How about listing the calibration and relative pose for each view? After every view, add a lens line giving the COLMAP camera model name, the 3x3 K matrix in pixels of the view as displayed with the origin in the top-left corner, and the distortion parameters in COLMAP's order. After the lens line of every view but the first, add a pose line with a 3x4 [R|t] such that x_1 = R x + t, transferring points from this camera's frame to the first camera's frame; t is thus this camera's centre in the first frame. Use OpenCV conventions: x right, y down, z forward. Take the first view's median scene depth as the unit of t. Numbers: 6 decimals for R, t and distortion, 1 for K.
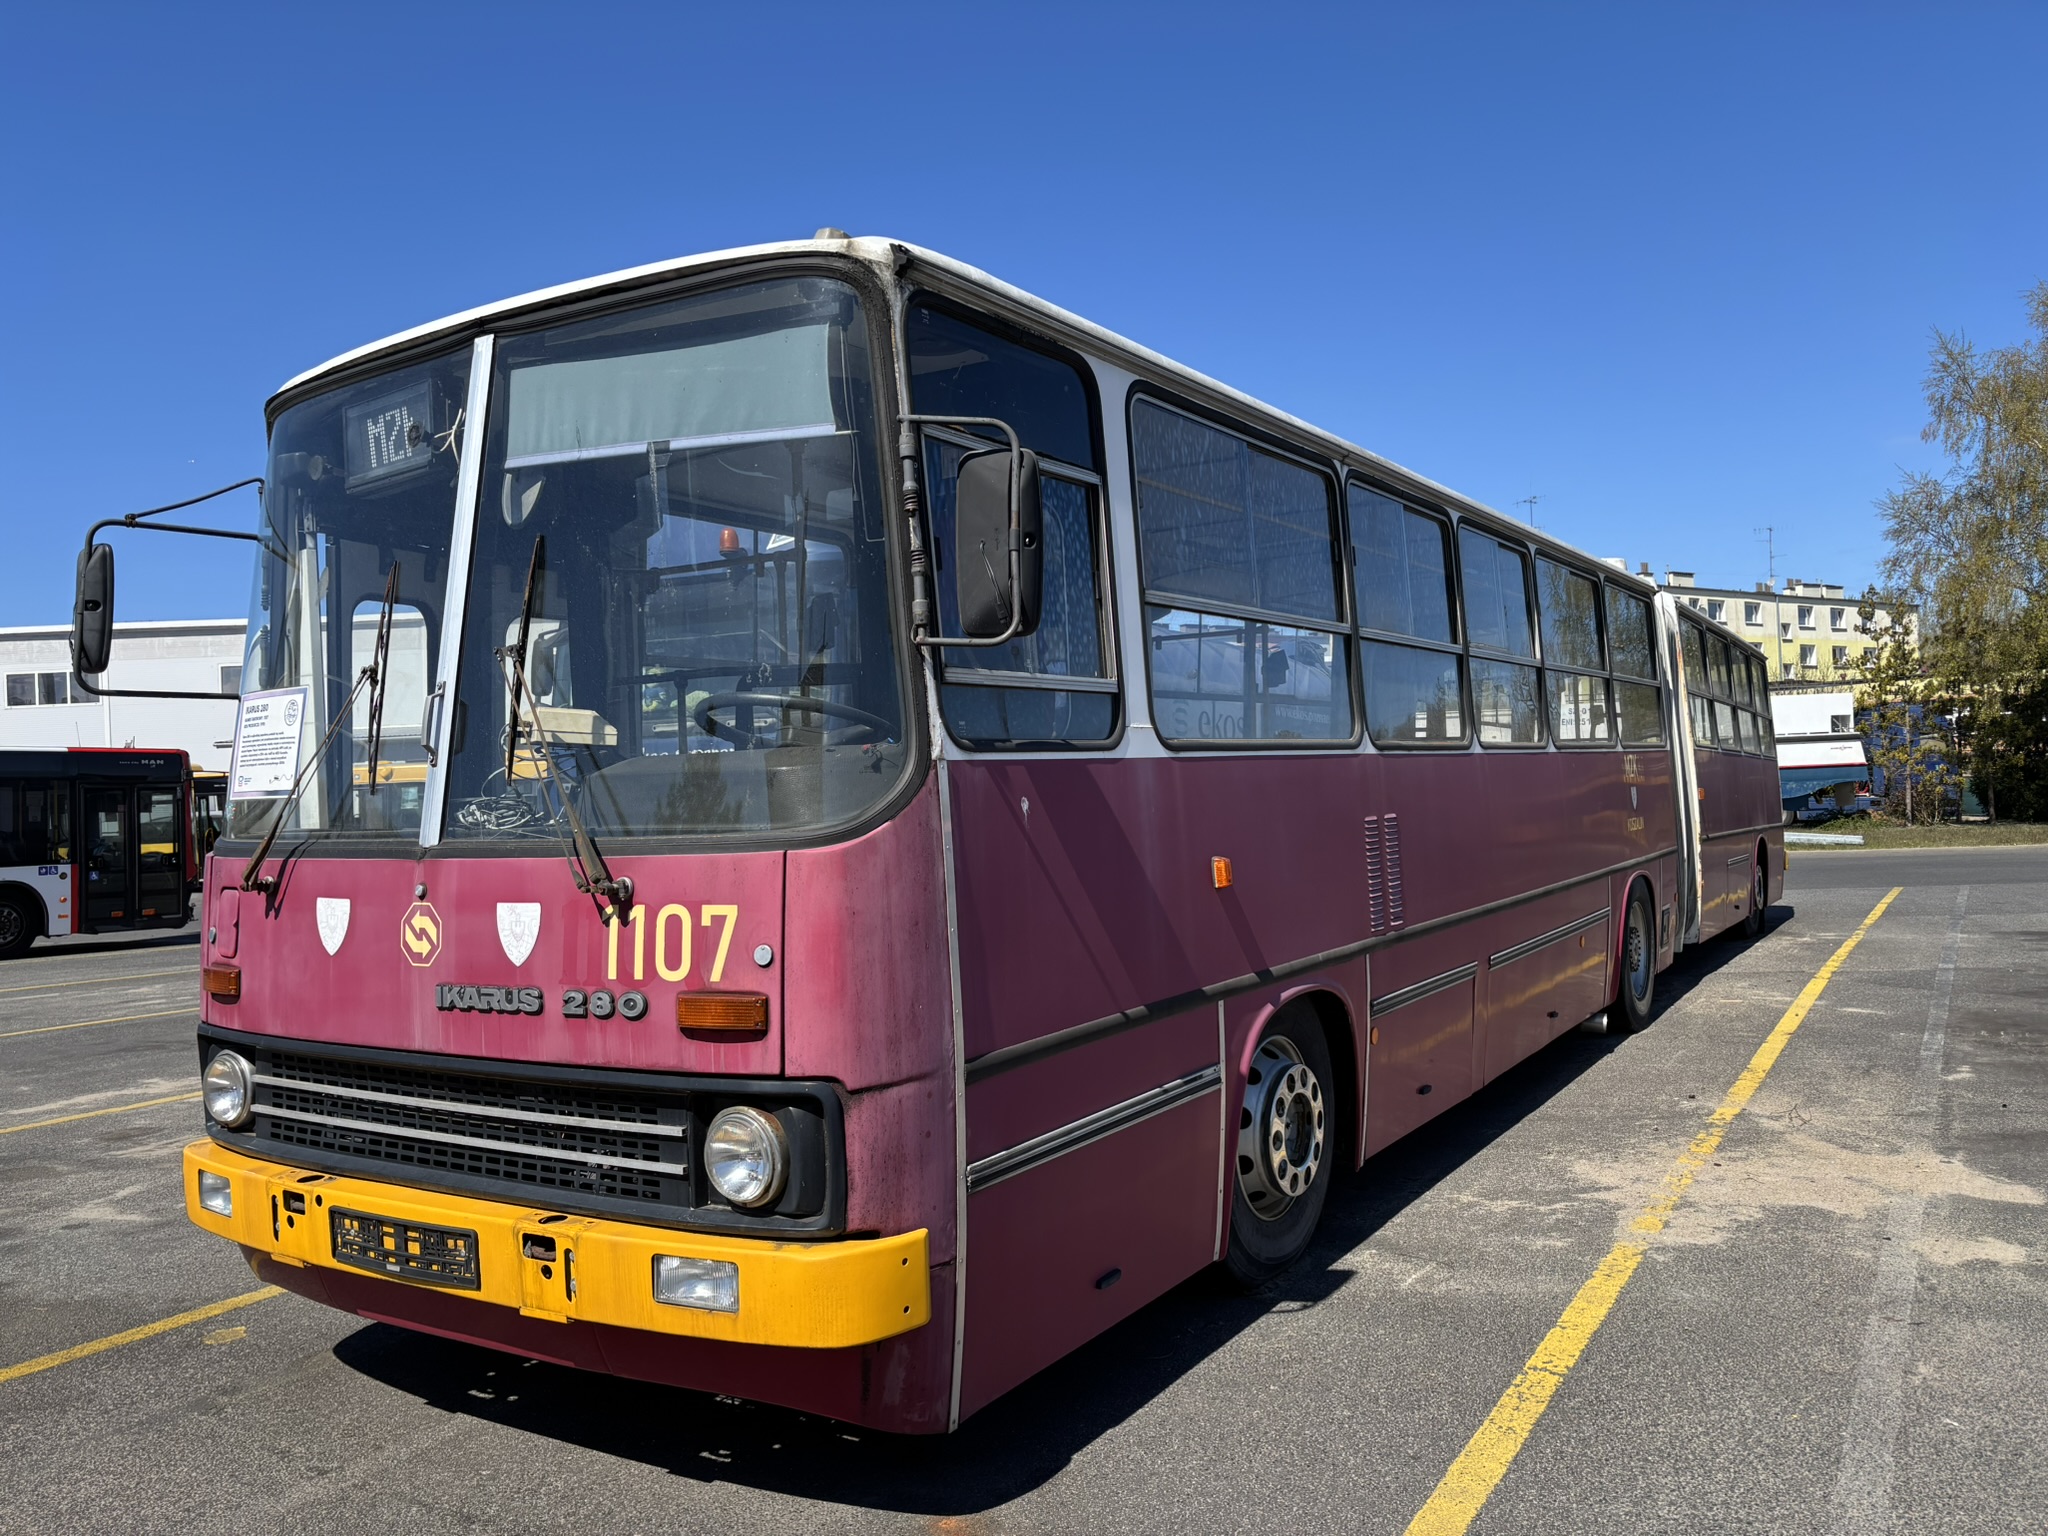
lens RADIAL K [[1558.9, 0, 1014.3], [0, 1558.9, 770.9], [0, 0, 1]] dist [0.009935, -0.007825]
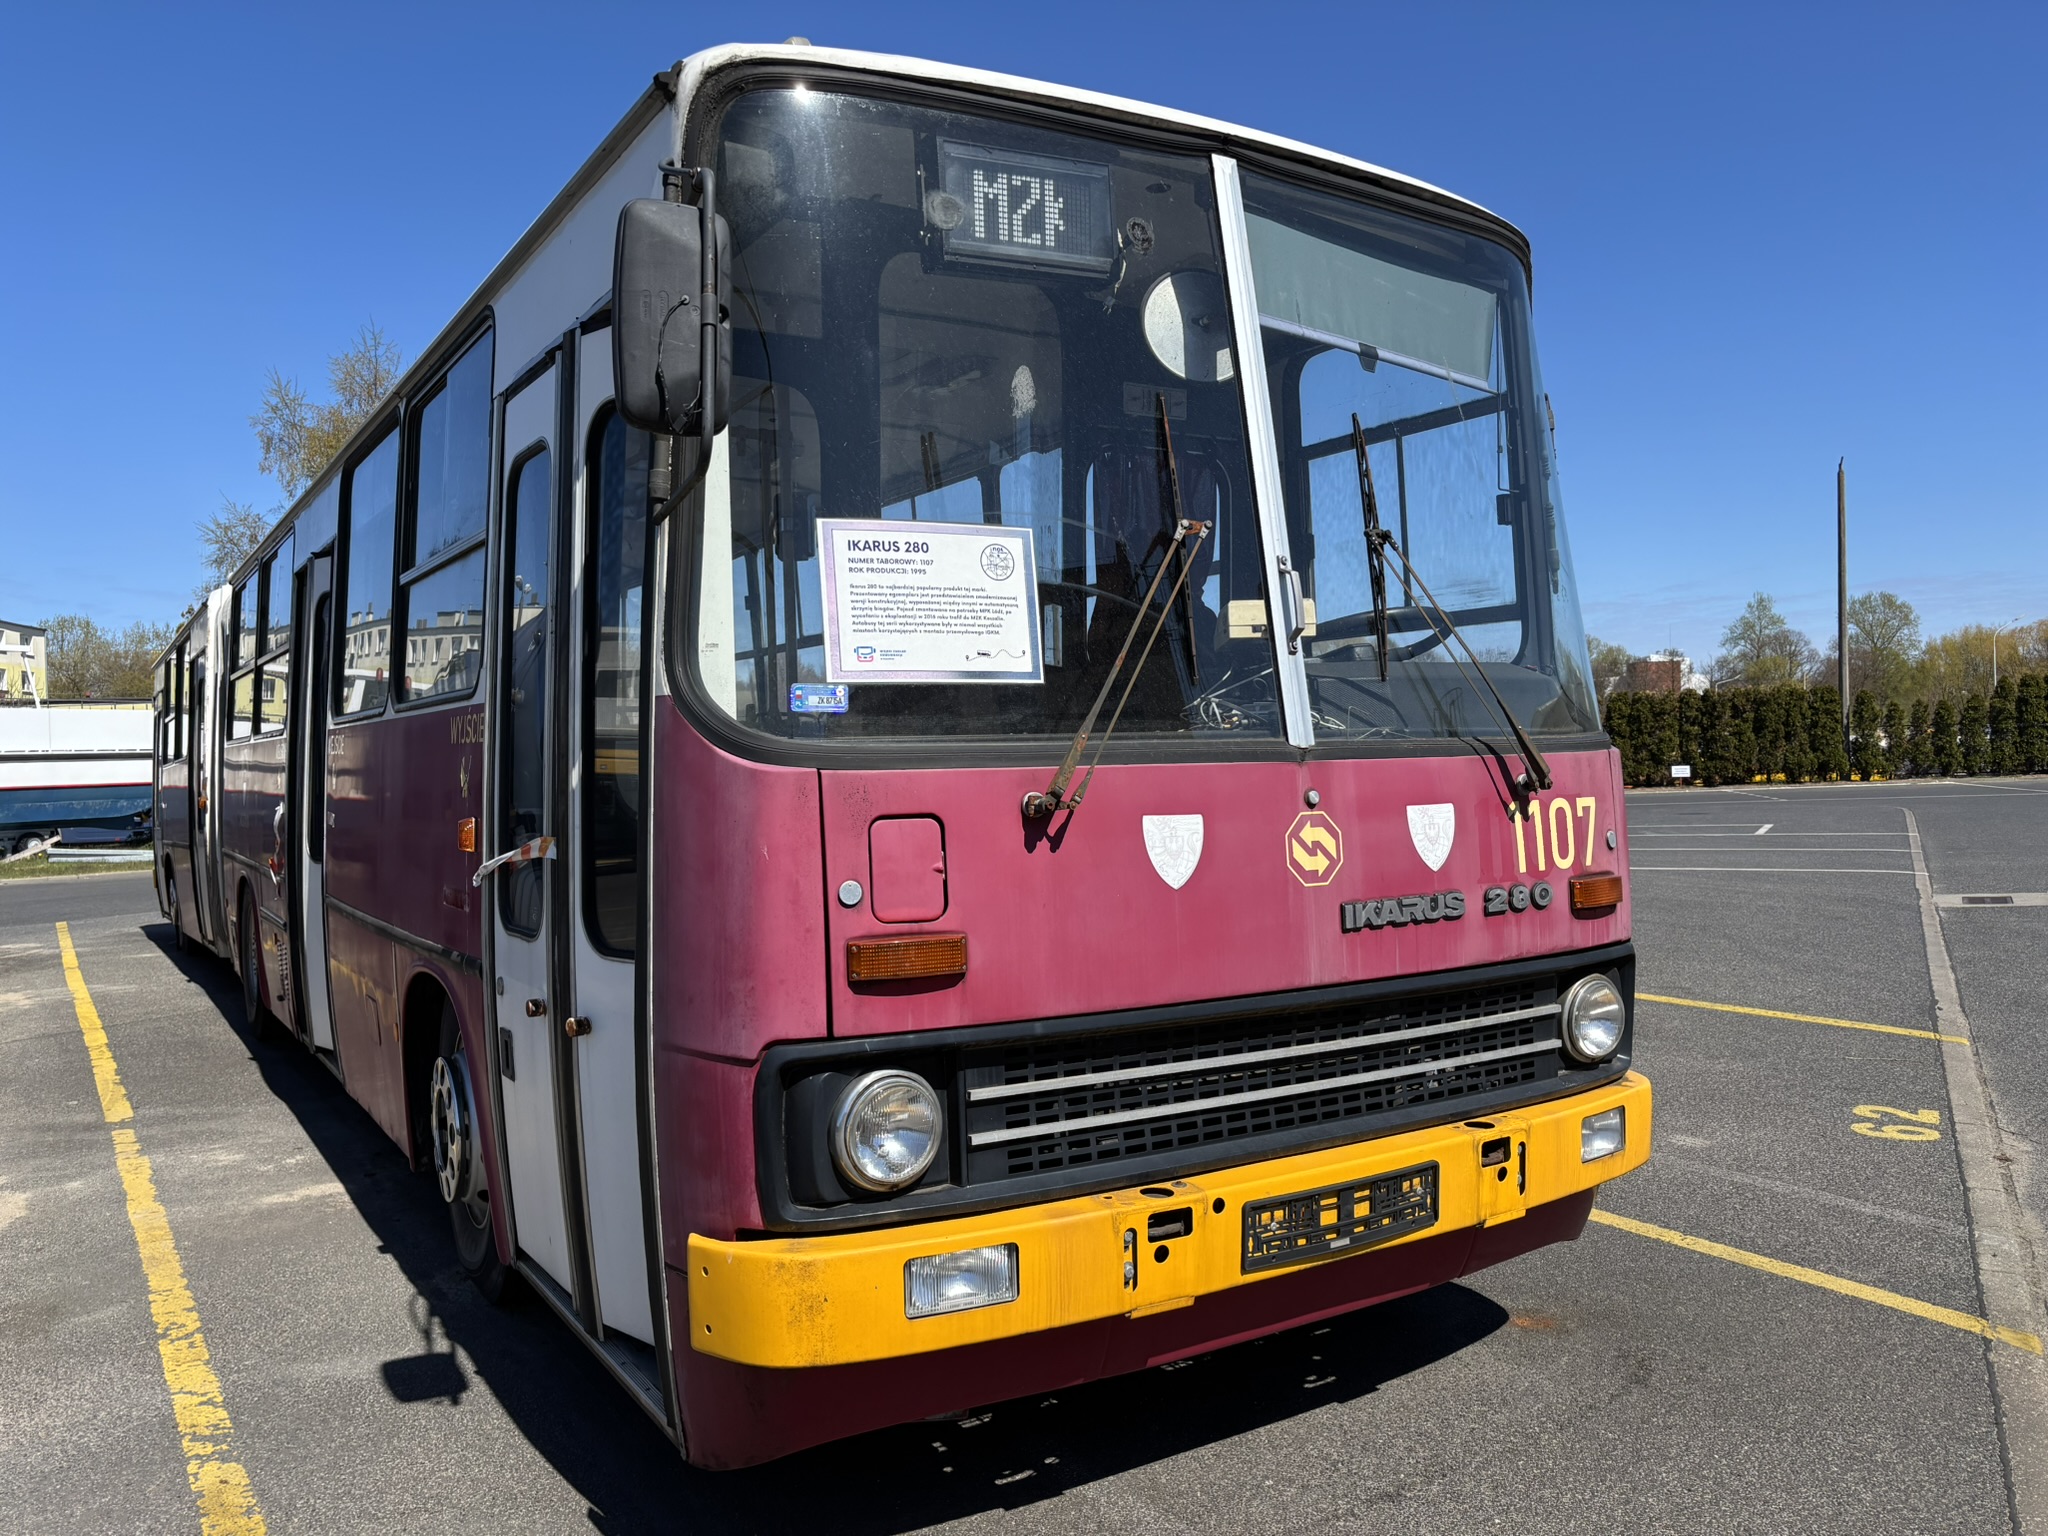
lens RADIAL K [[1558.9, 0, 1013.6], [0, 1558.9, 764.5], [0, 0, 1]] dist [0.009935, -0.007825]
pose [[0.436036, 0.022285, 0.899653, -1.260841], [-0.000772, 0.999702, -0.024389, 0.082490], [-0.899929, 0.009940, 0.435923, 0.804048]]
